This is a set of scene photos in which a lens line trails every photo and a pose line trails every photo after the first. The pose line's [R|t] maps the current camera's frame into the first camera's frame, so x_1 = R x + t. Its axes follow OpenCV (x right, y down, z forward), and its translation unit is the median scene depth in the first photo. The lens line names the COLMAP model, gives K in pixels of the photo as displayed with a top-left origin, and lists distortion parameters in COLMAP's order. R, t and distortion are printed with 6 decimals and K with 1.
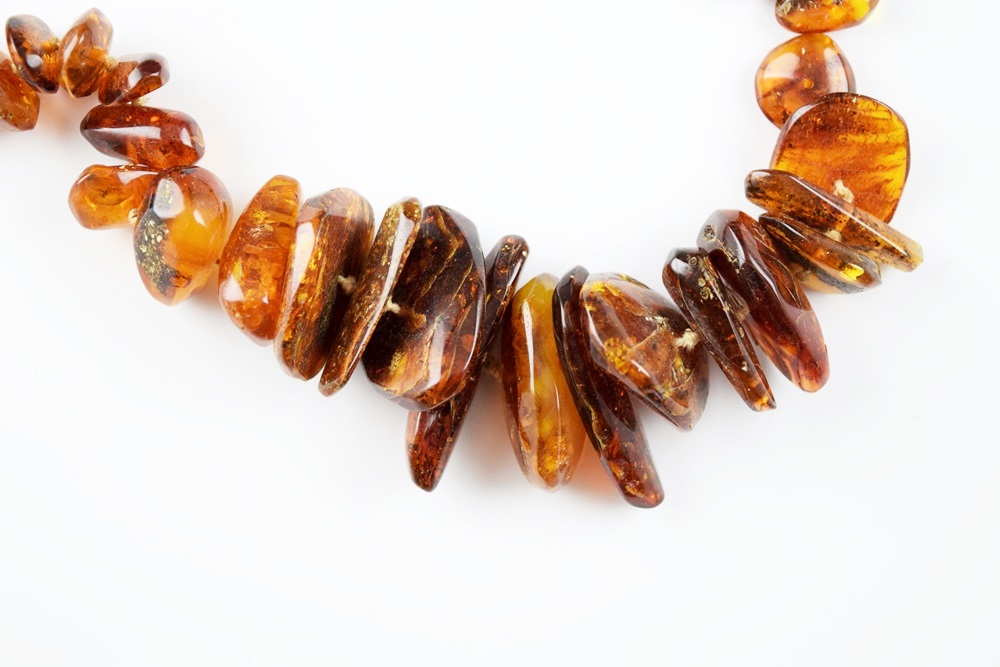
lens RADIAL K [[2127.6, 0, 500.0], [0, 2127.6, 333.5], [0, 0, 1]] dist [0.008573, 0.094633]
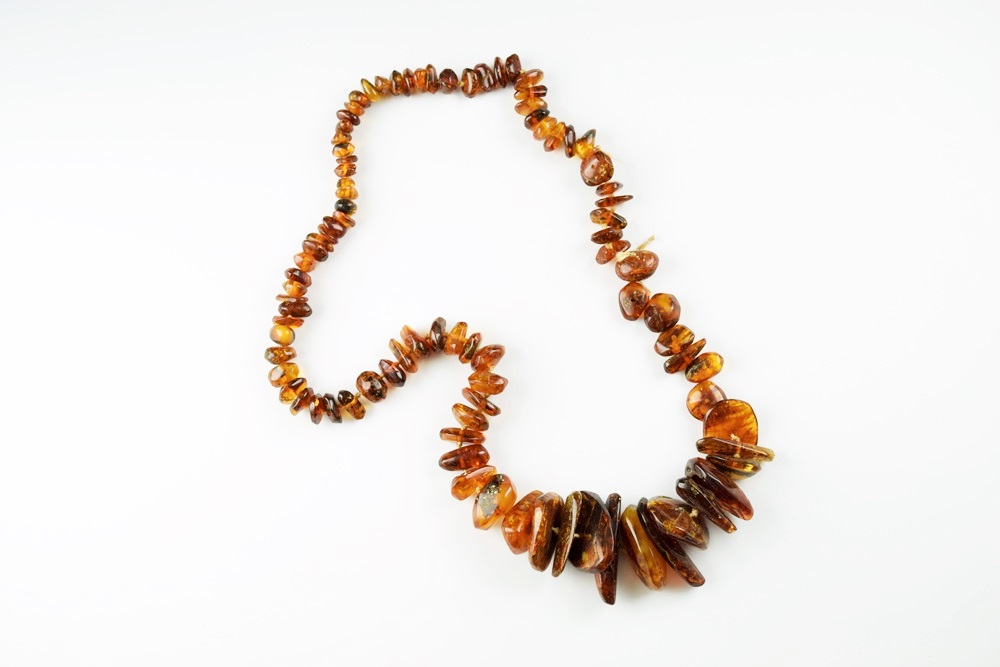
lens RADIAL K [[1176.5, 0, 500.0], [0, 1176.5, 333.5], [0, 0, 1]] dist [-0.140701, -0.000157]
pose [[0.955402, -0.295246, -0.006070, -0.056426], [0.286034, 0.930311, -0.229580, 0.055159], [0.073430, 0.217605, 0.973271, -0.374085]]
